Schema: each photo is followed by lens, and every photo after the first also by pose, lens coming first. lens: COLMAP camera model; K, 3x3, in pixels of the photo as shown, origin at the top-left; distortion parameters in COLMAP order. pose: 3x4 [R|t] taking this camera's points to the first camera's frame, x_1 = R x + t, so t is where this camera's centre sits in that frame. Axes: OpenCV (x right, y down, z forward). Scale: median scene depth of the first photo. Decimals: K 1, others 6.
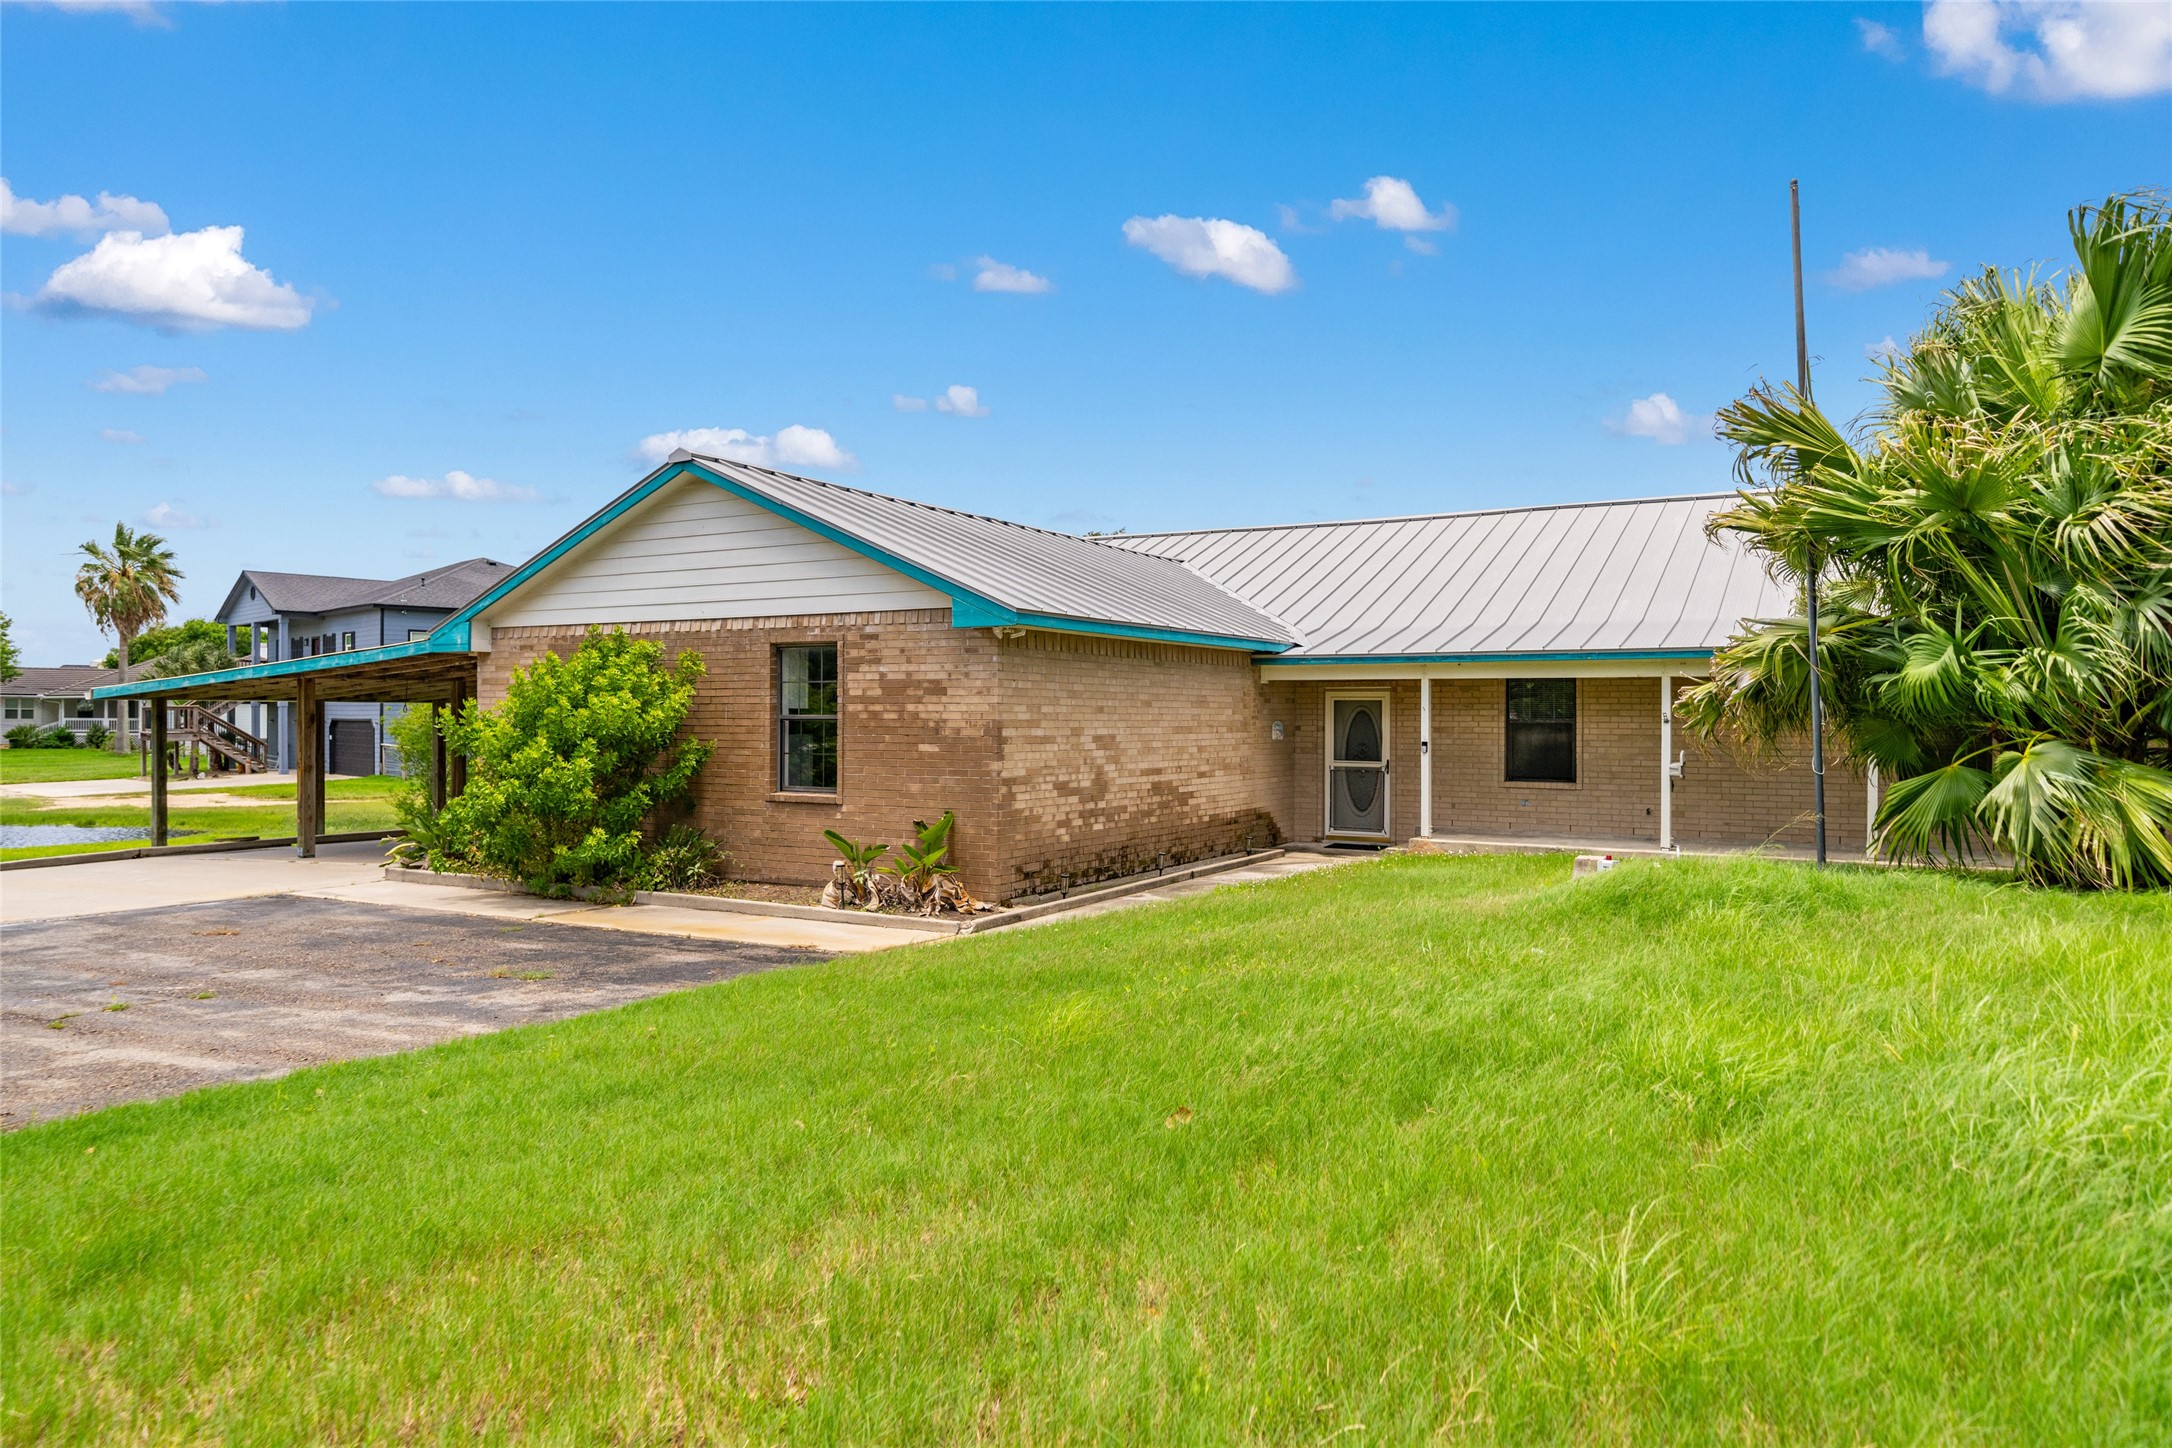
lens RADIAL K [[1225.6, 0, 1086.5], [0, 1225.6, 716.0], [0, 0, 1]] dist [-0.002961, -0.000072]
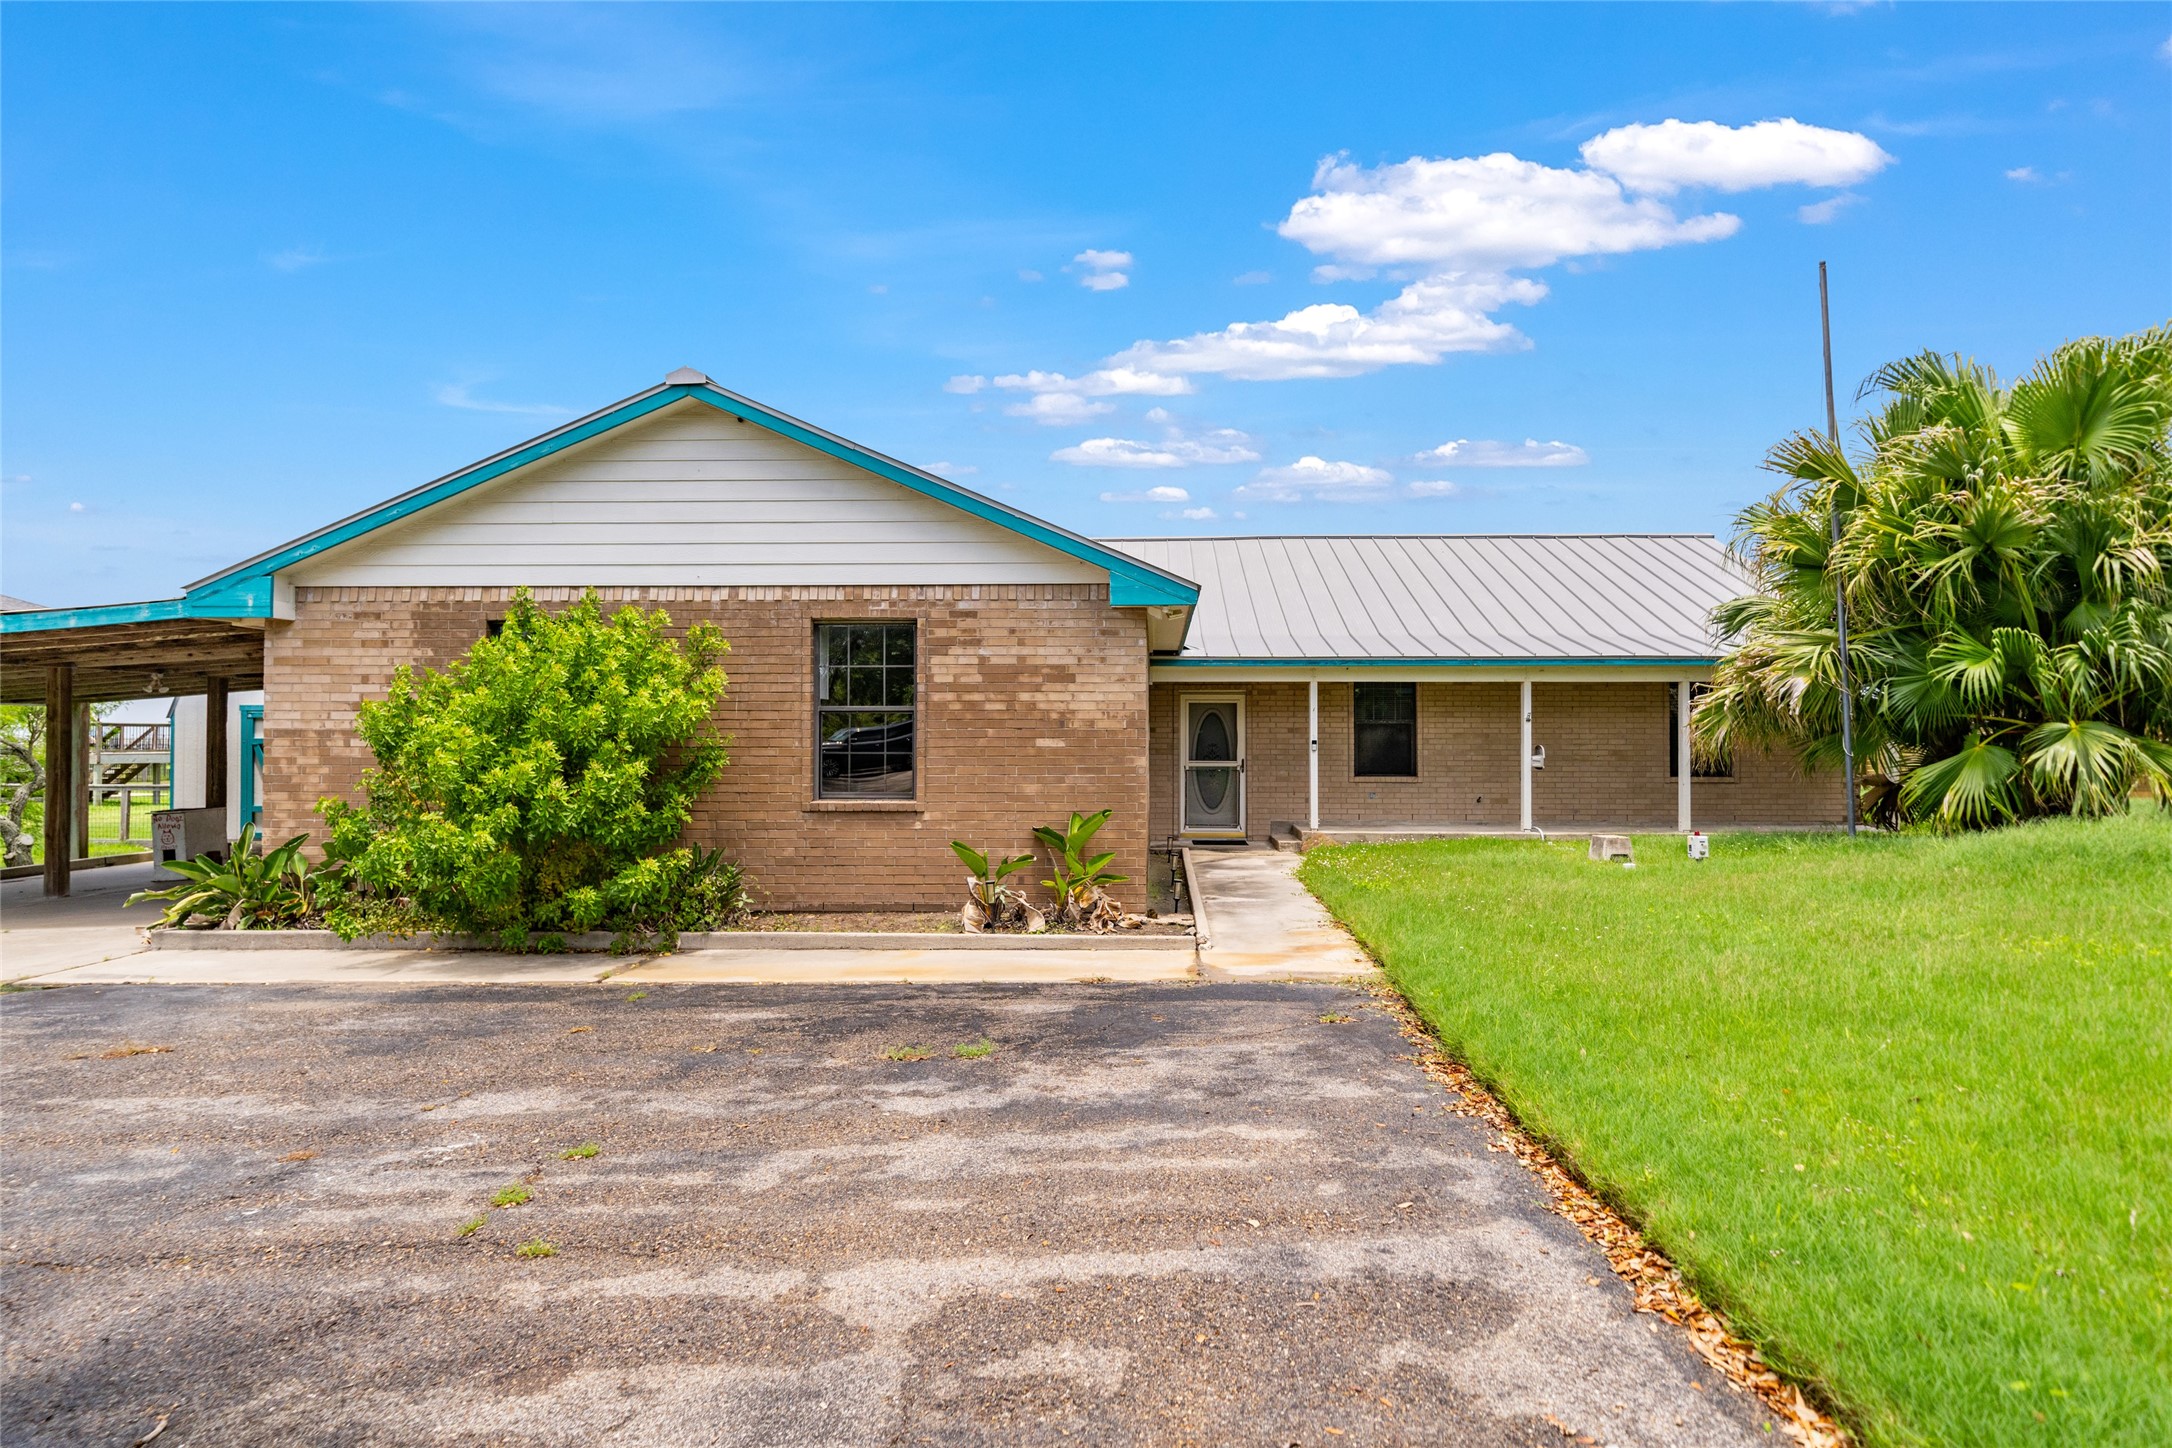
lens RADIAL K [[1148.3, 0, 1086.2], [0, 1148.3, 730.2], [0, 0, 1]] dist [-0.007414, -0.001040]
pose [[0.902858, -0.000880, 0.429938, -0.438189], [0.001876, 0.999996, -0.001893, 0.017766], [-0.429935, 0.002515, 0.902857, 0.237567]]
